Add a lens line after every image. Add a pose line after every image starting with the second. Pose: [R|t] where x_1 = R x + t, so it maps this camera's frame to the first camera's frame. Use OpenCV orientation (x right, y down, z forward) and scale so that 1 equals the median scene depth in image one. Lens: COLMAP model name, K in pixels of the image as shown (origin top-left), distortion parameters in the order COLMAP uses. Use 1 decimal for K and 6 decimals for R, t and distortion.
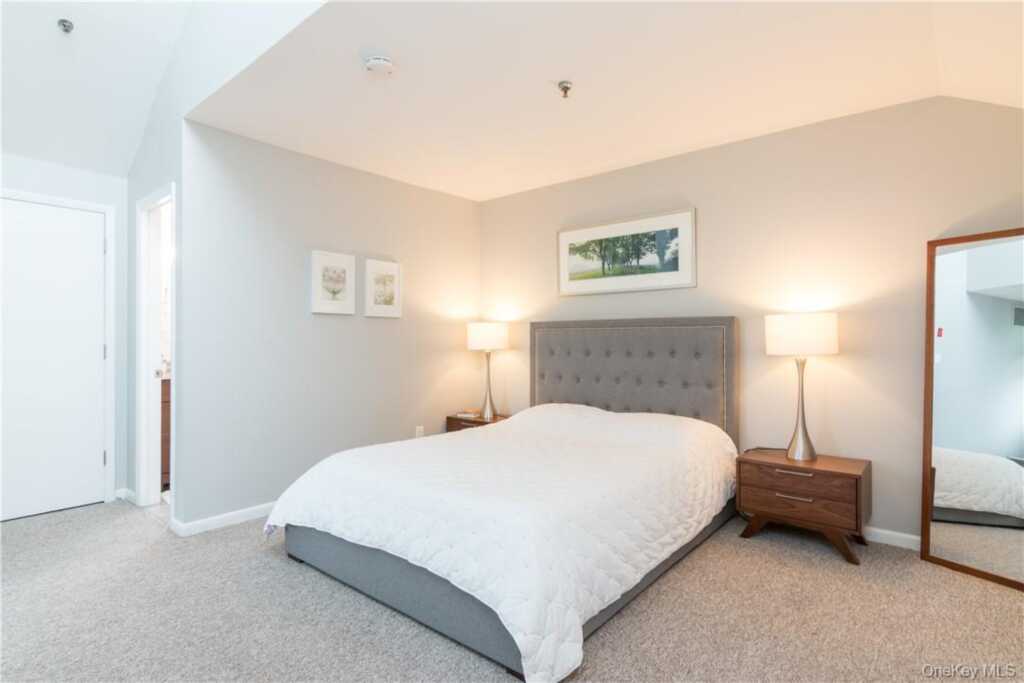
lens RADIAL K [[516.8, 0, 503.2], [0, 516.8, 340.3], [0, 0, 1]] dist [-0.000273, 0.000342]
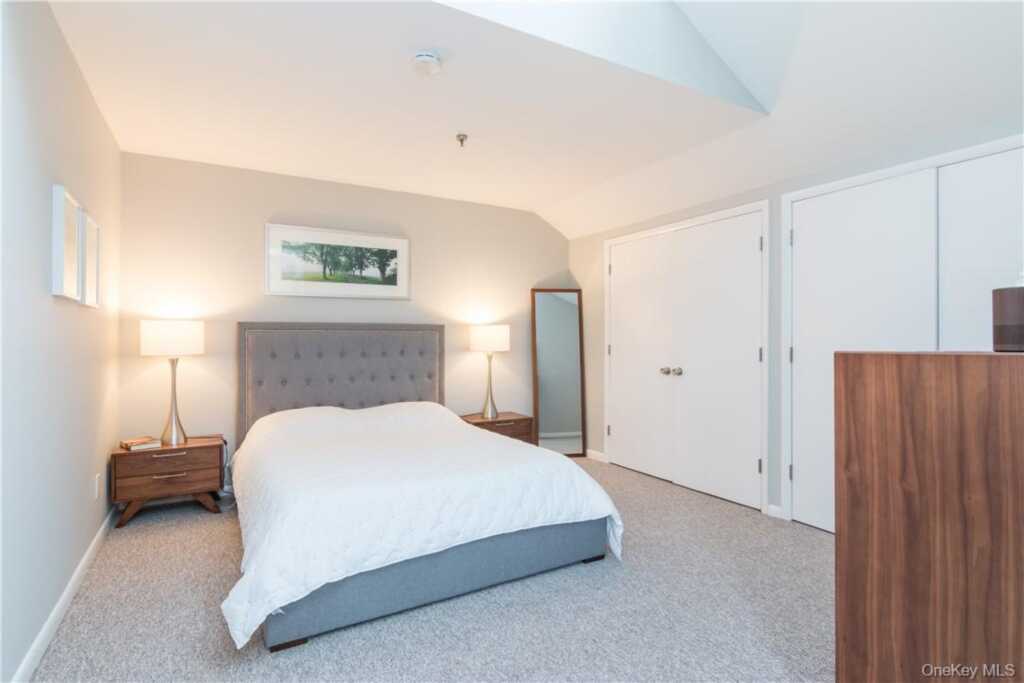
lens RADIAL K [[515.1, 0, 501.1], [0, 515.1, 338.9], [0, 0, 1]] dist [-0.000581, 0.001093]
pose [[0.346014, 0.001754, 0.938228, -0.721002], [0.001981, 0.999995, -0.002600, -0.003799], [-0.938227, 0.002759, 0.346008, 0.345291]]
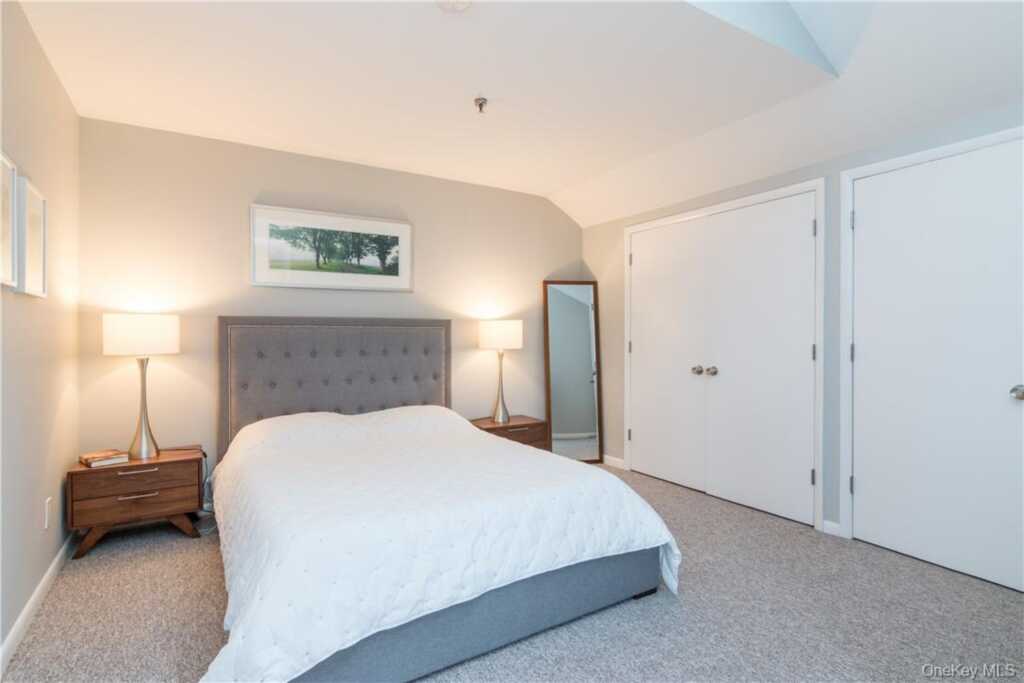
lens RADIAL K [[515.1, 0, 501.1], [0, 515.1, 338.9], [0, 0, 1]] dist [-0.000581, 0.001093]
pose [[0.319504, -0.004242, 0.947575, -0.631141], [0.003686, 0.999988, 0.003234, -0.002896], [-0.947578, 0.002460, 0.319516, 0.441879]]
